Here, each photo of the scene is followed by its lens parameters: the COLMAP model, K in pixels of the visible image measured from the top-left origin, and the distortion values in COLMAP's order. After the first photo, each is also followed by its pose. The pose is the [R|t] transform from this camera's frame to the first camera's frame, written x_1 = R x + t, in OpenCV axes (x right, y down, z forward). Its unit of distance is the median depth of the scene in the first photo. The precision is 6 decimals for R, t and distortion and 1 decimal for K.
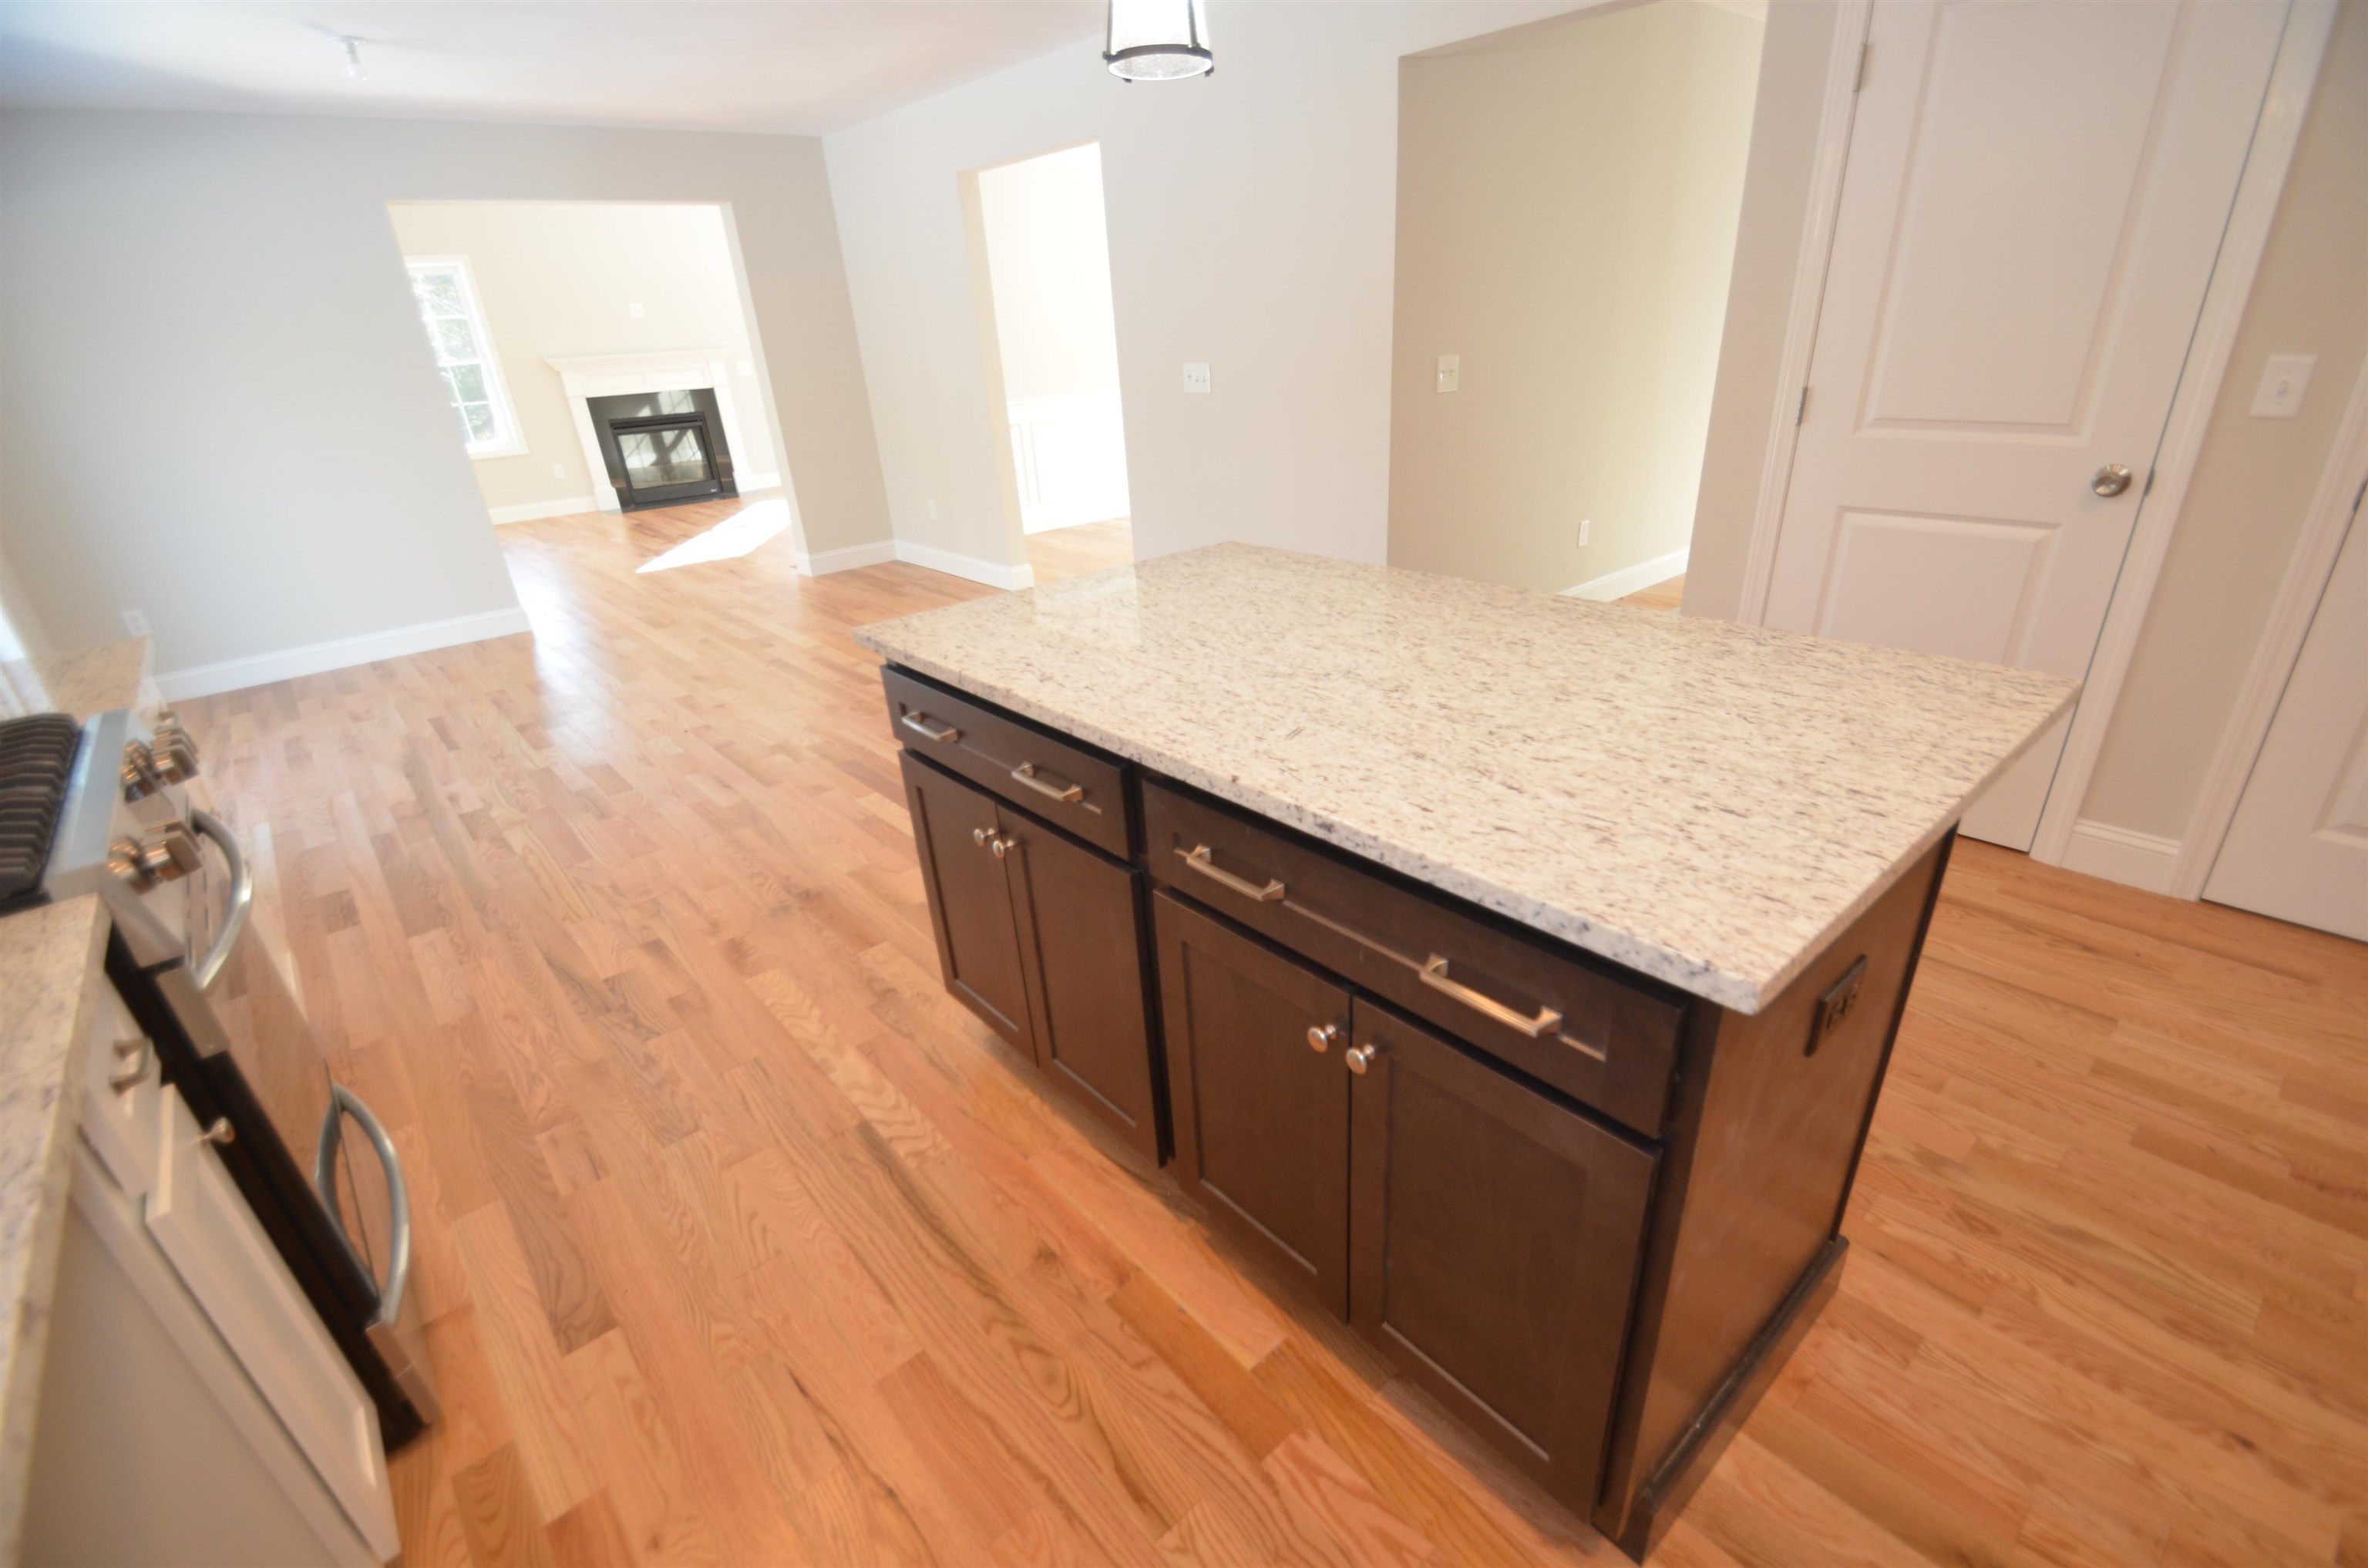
lens RADIAL K [[1061.8, 0, 1194.6], [0, 1061.8, 837.0], [0, 0, 1]] dist [-0.004691, -0.000824]
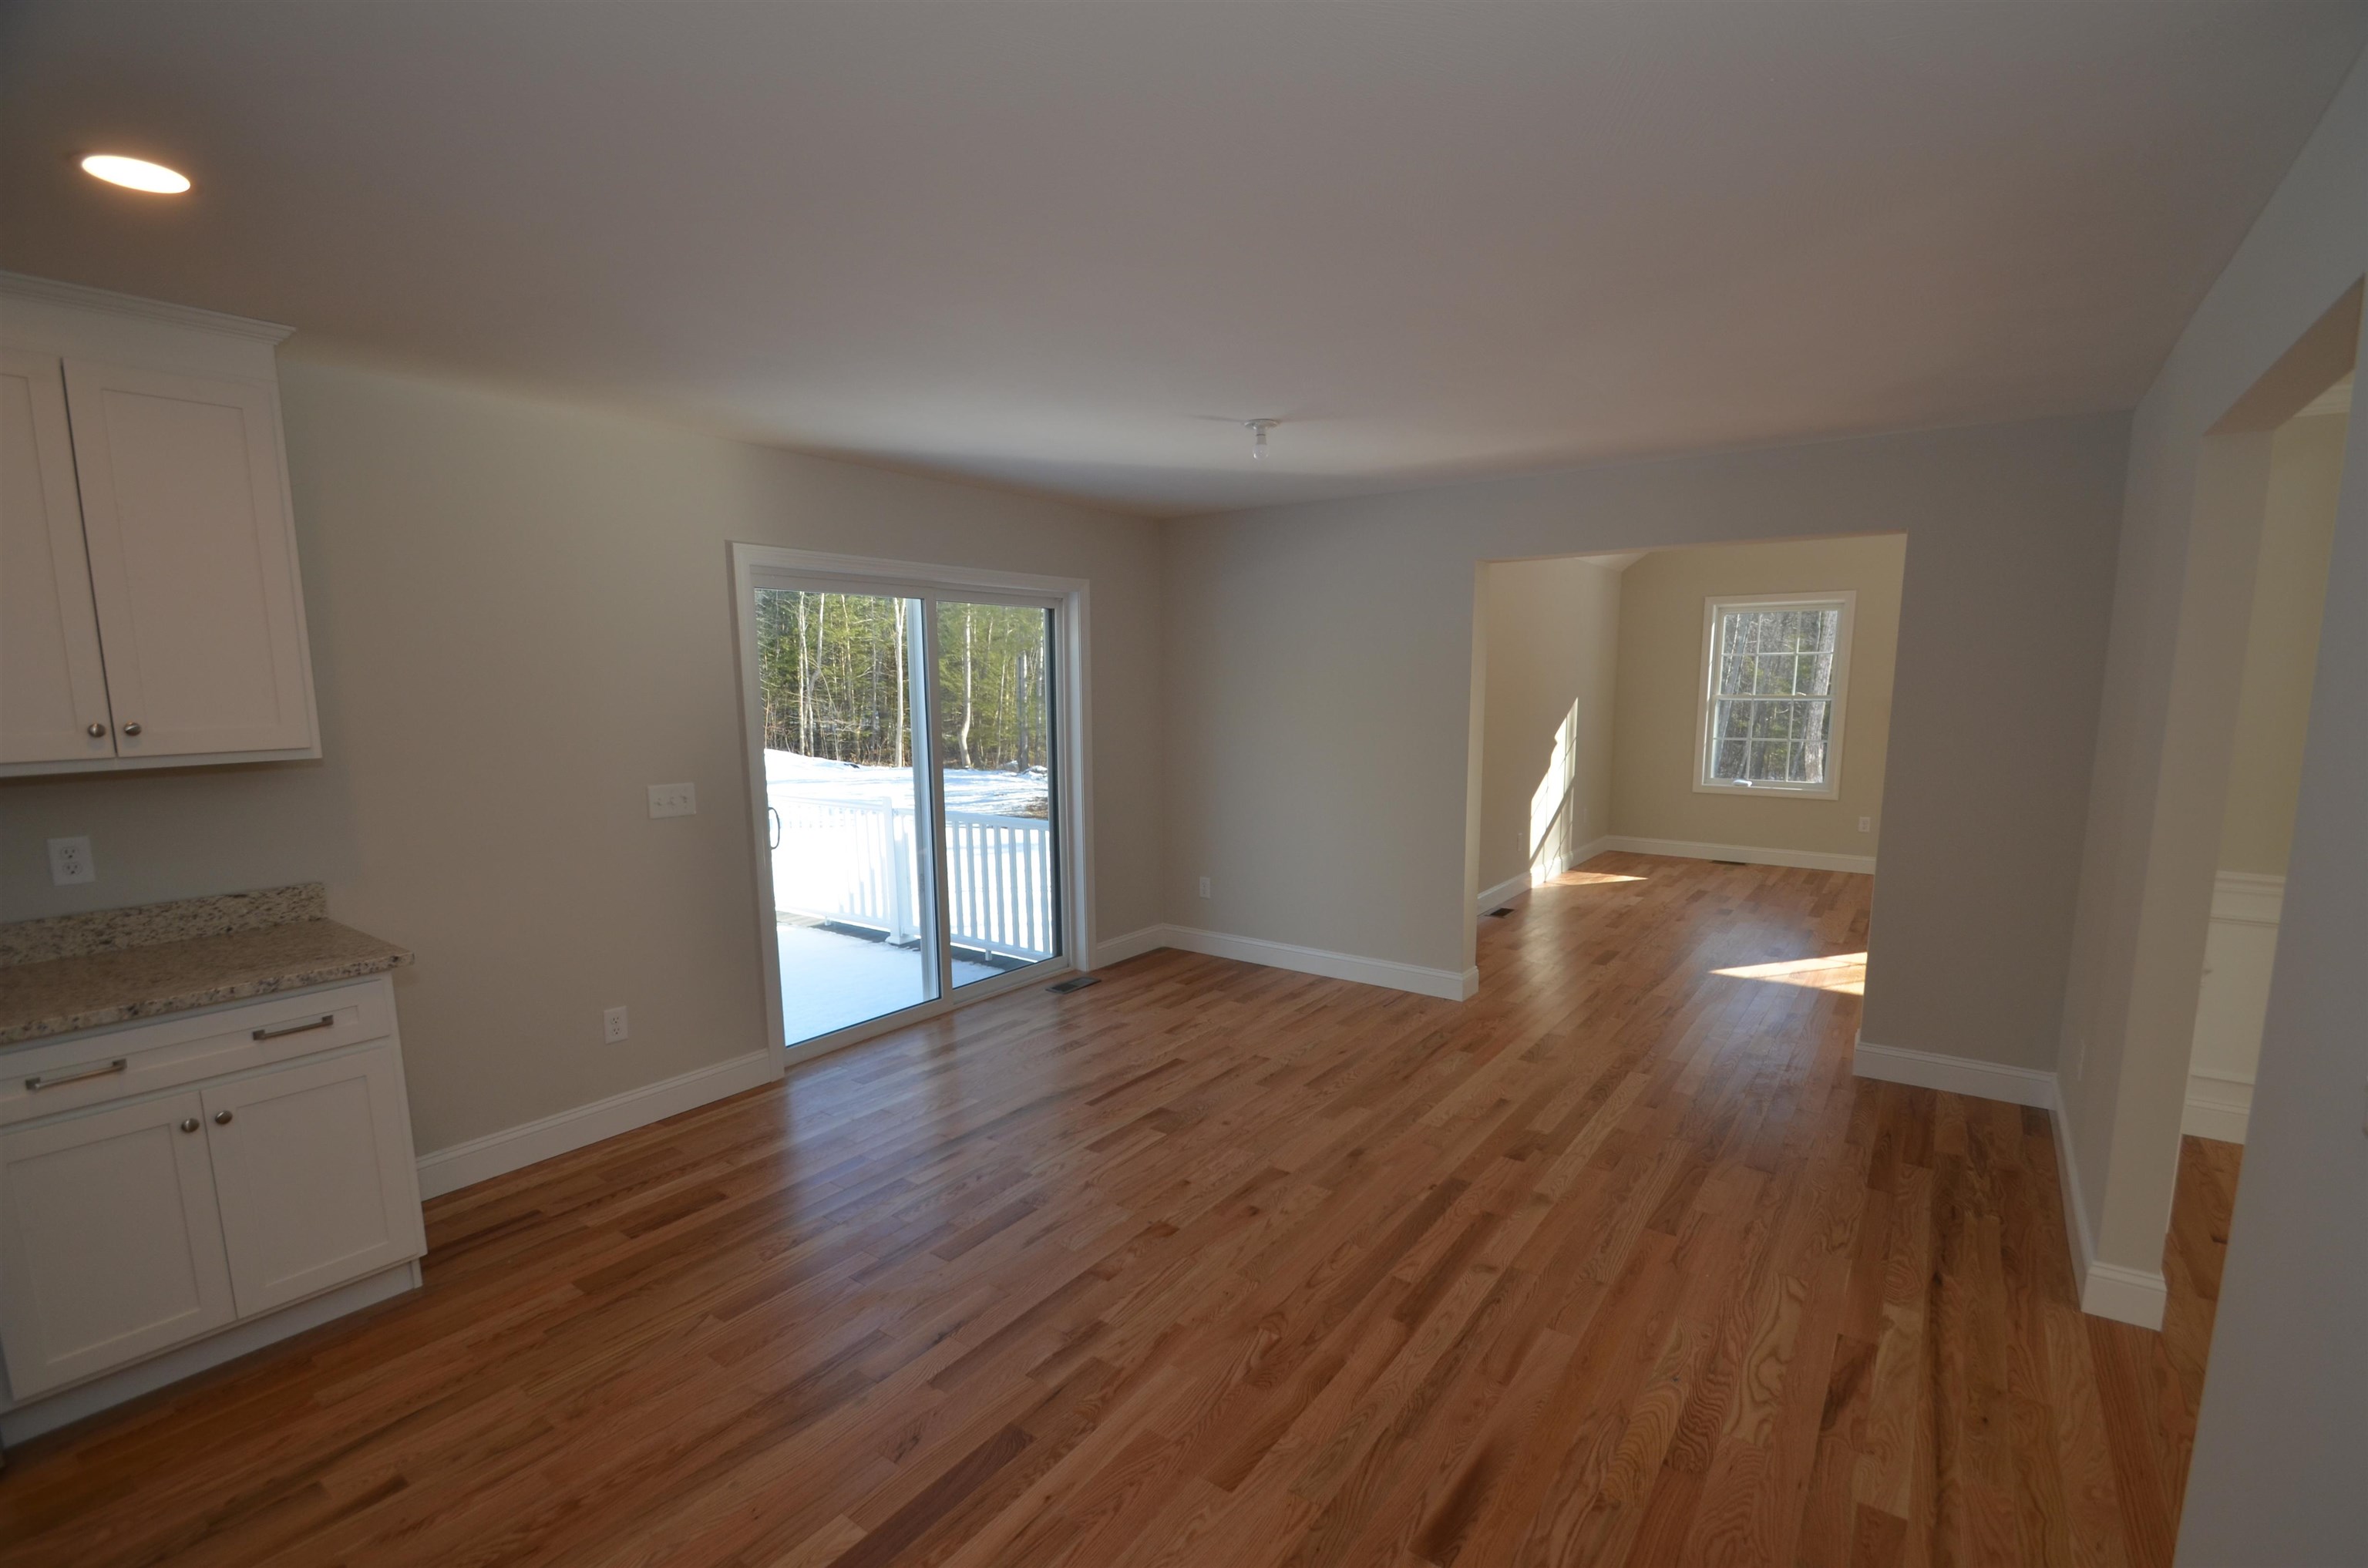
lens RADIAL K [[1061.8, 0, 1194.6], [0, 1061.8, 837.0], [0, 0, 1]] dist [-0.004691, -0.000824]
pose [[0.240987, 0.203155, -0.949028, 0.183703], [-0.437572, 0.895564, 0.080597, -0.452239], [0.866289, 0.395845, 0.304714, 0.772261]]
